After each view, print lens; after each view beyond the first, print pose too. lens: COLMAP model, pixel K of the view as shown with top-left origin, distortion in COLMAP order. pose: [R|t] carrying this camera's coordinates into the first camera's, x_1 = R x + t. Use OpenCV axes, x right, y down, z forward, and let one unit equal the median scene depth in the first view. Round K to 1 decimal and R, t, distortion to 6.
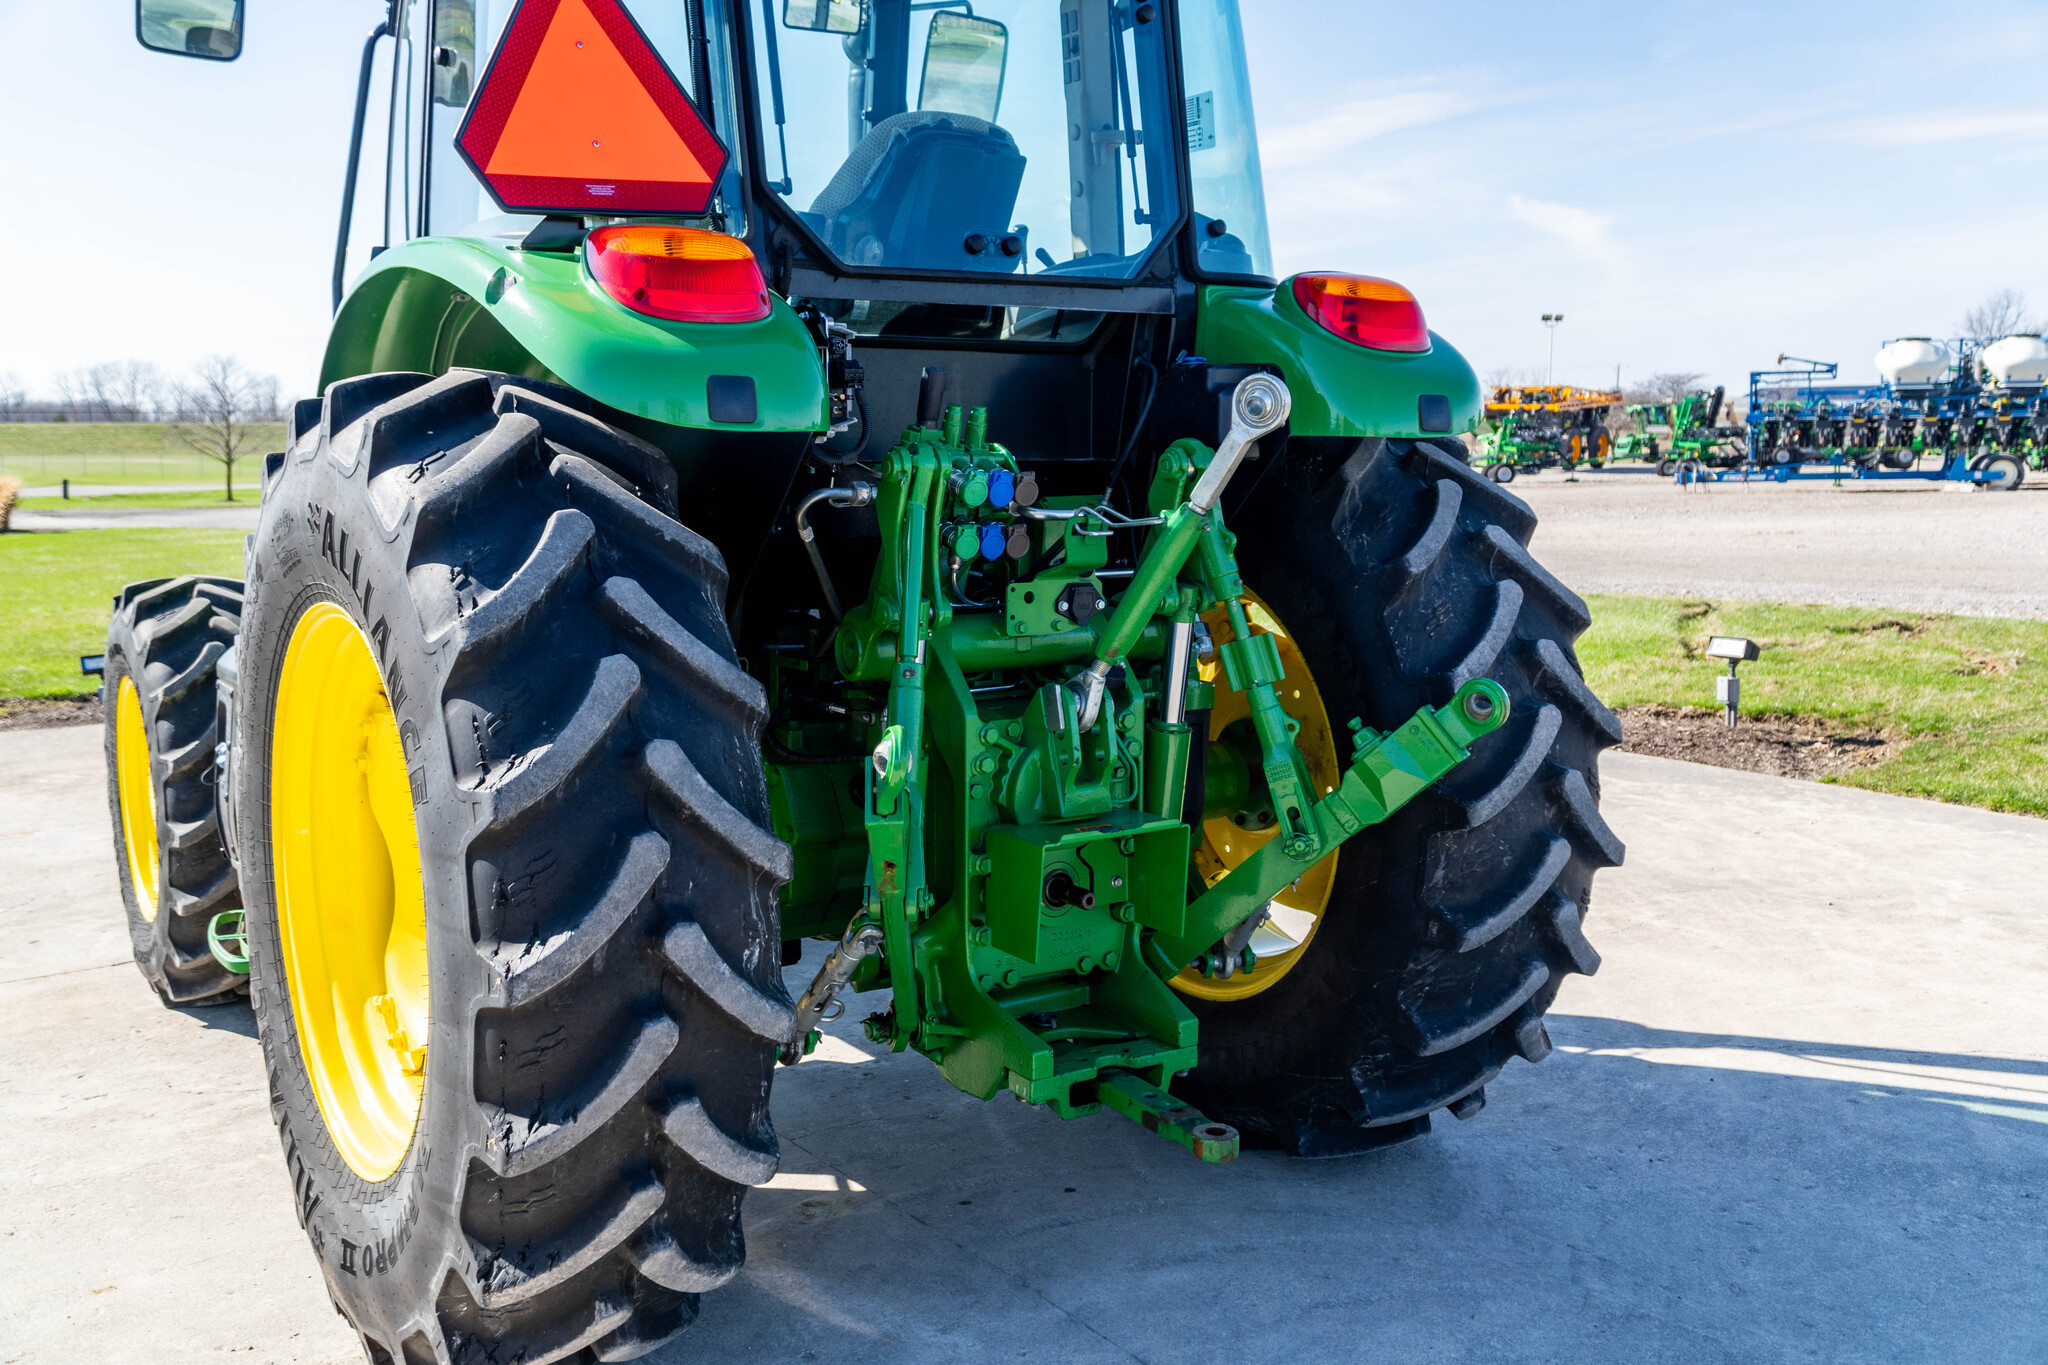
lens RADIAL K [[1903.6, 0, 1012.0], [0, 1903.6, 673.1], [0, 0, 1]] dist [0.060393, 0.009594]
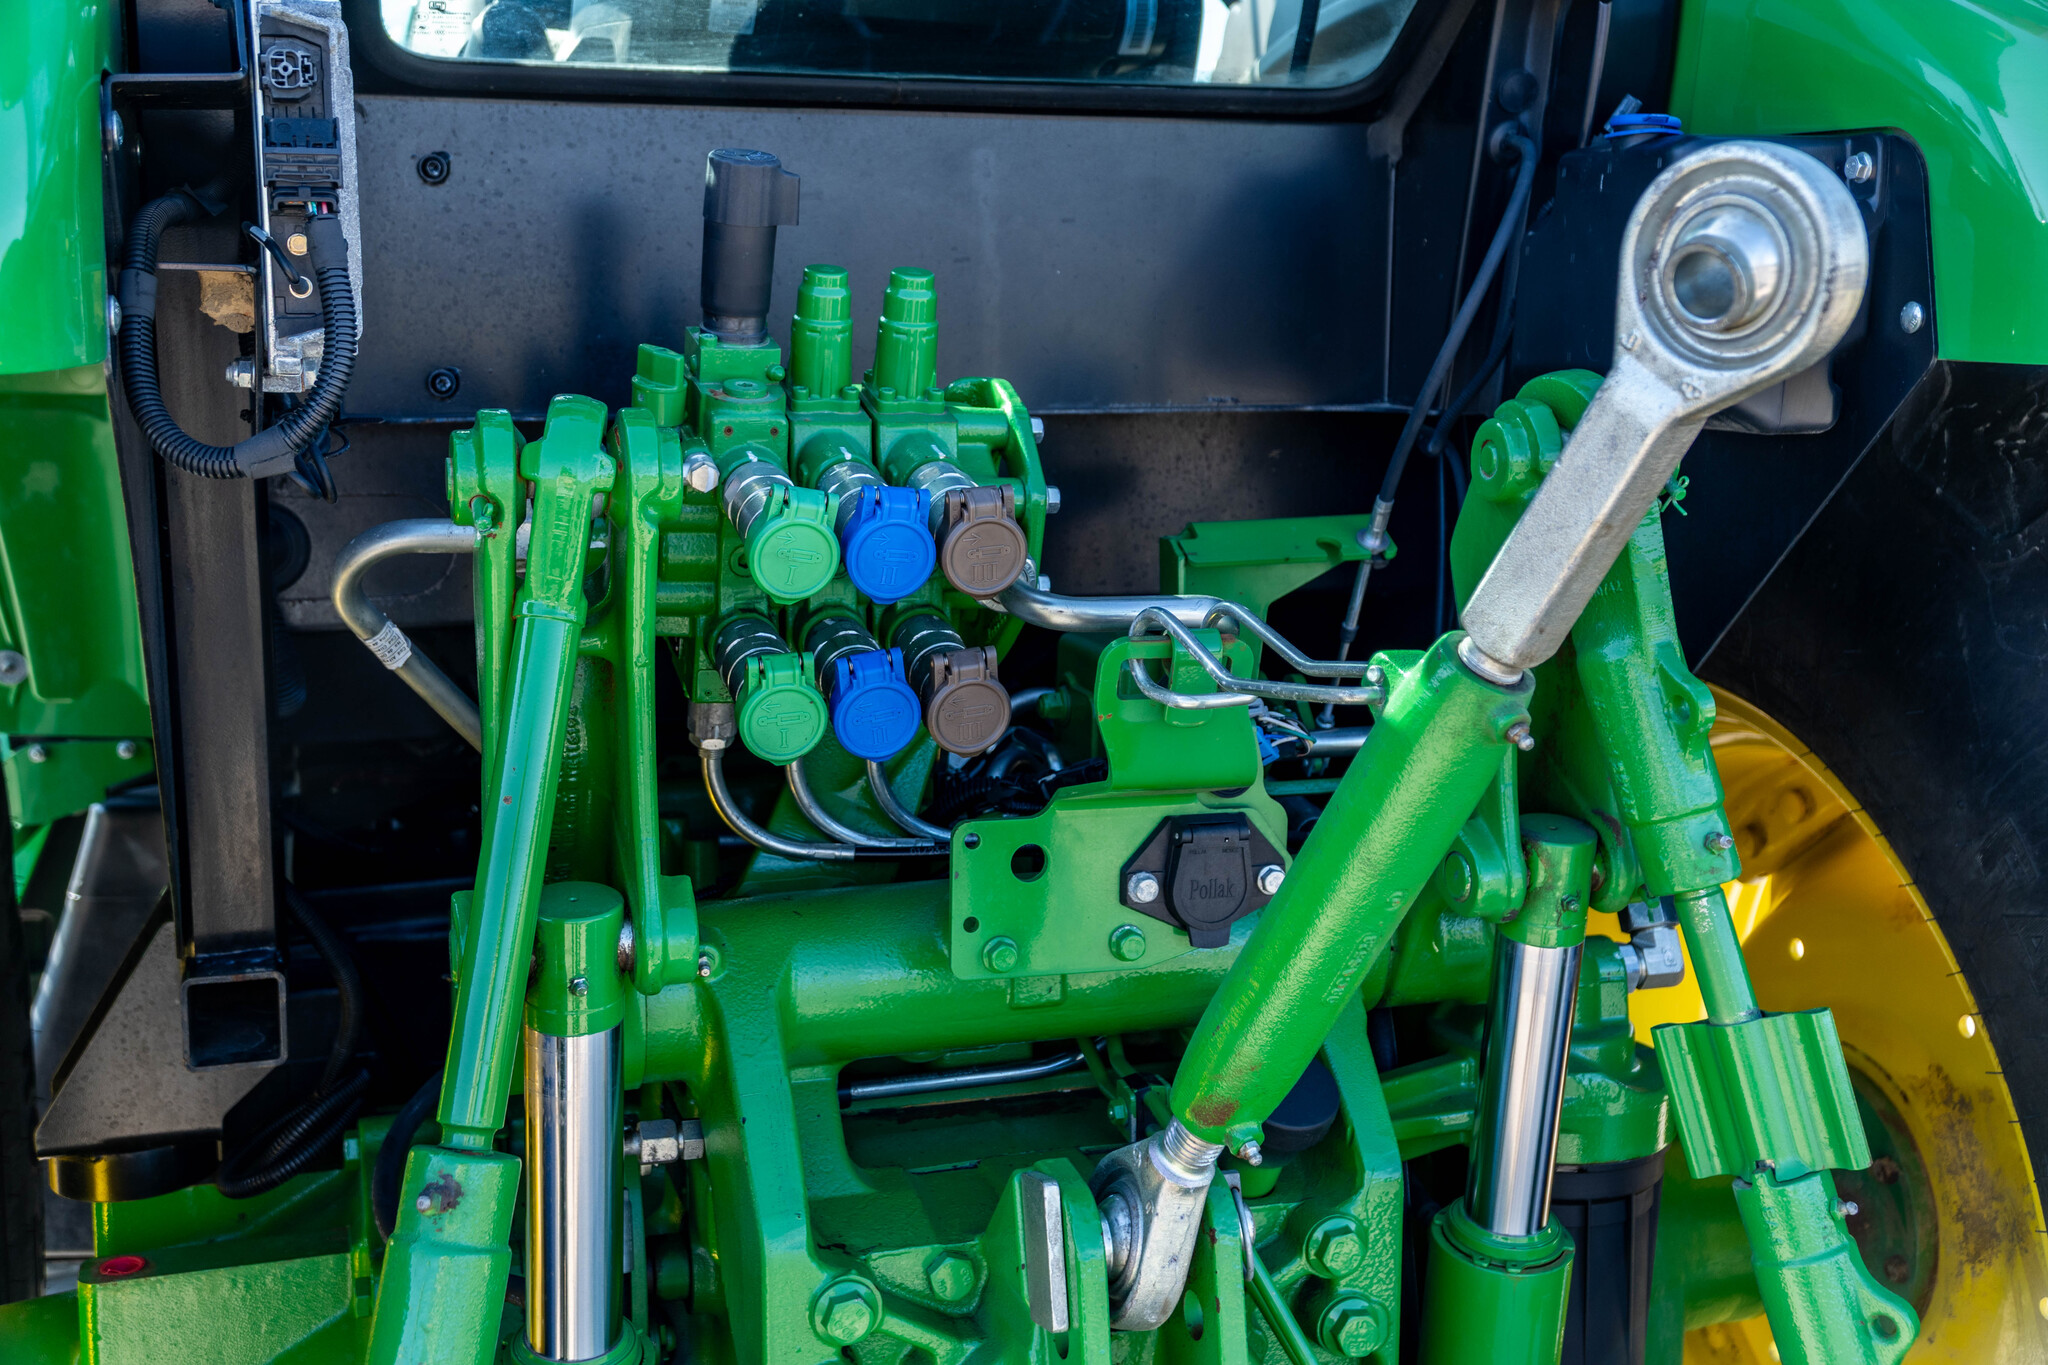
lens RADIAL K [[2268.5, 0, 1024.0], [0, 2268.5, 682.5], [0, 0, 1]] dist [0.017311, 0.004488]
pose [[0.956484, 0.051088, -0.287276, 0.106960], [-0.036450, 0.997761, 0.056078, -0.083377], [0.289498, -0.043167, 0.956205, 0.570875]]
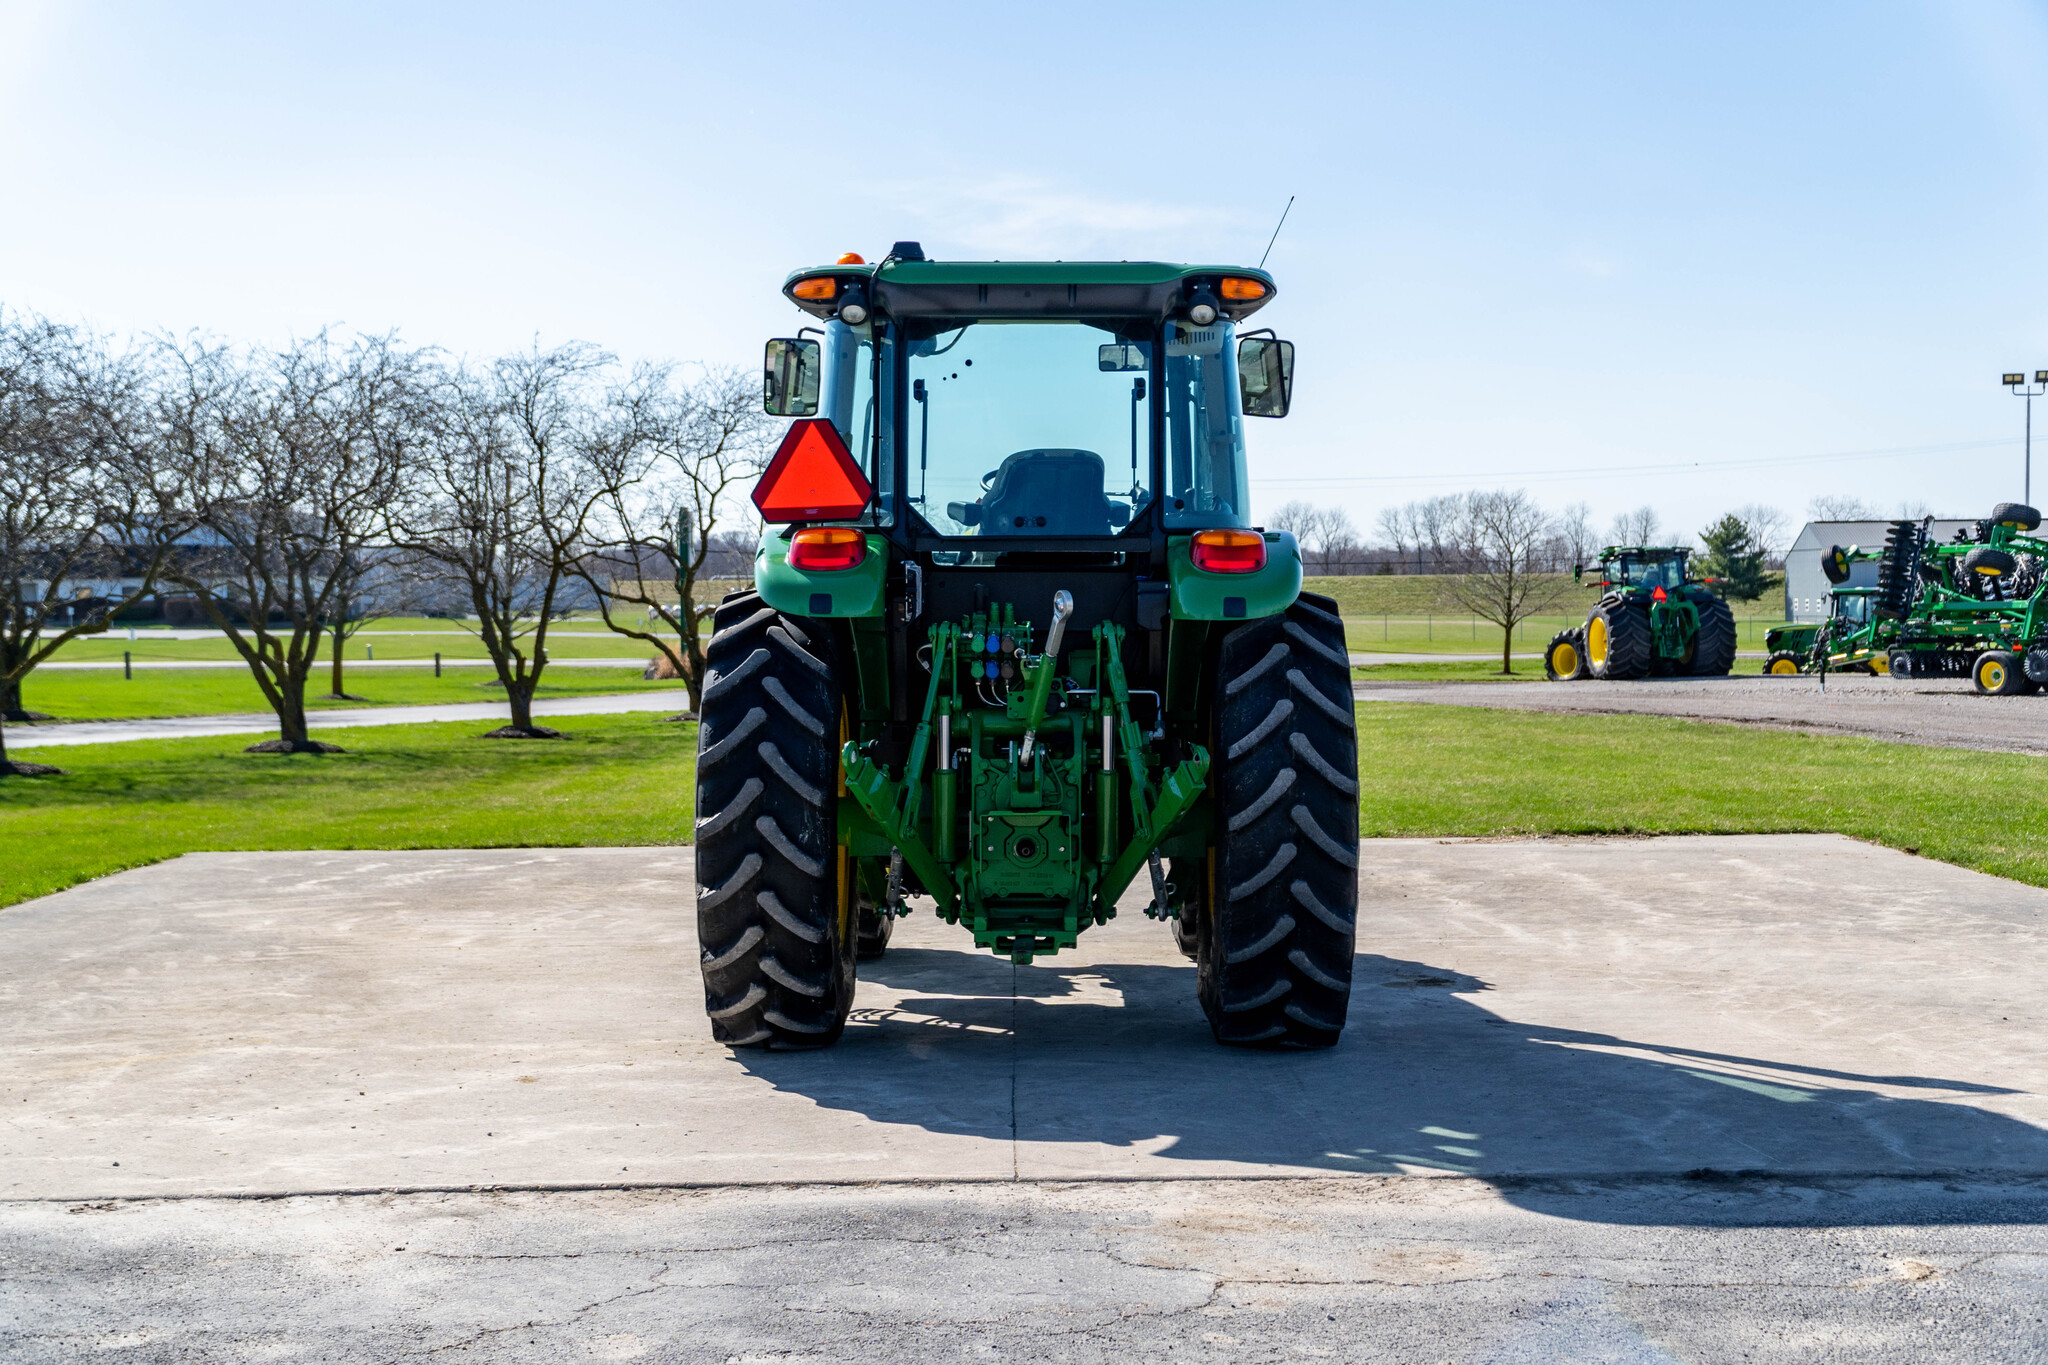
lens RADIAL K [[2751.0, 0, 1021.6], [0, 2751.0, 646.2], [0, 0, 1]] dist [0.118350, 0.026416]
pose [[0.831267, 0.012543, -0.555732, 1.452238], [-0.069151, 0.994313, -0.080995, 0.124814], [0.551555, 0.105758, 0.827407, -1.246737]]
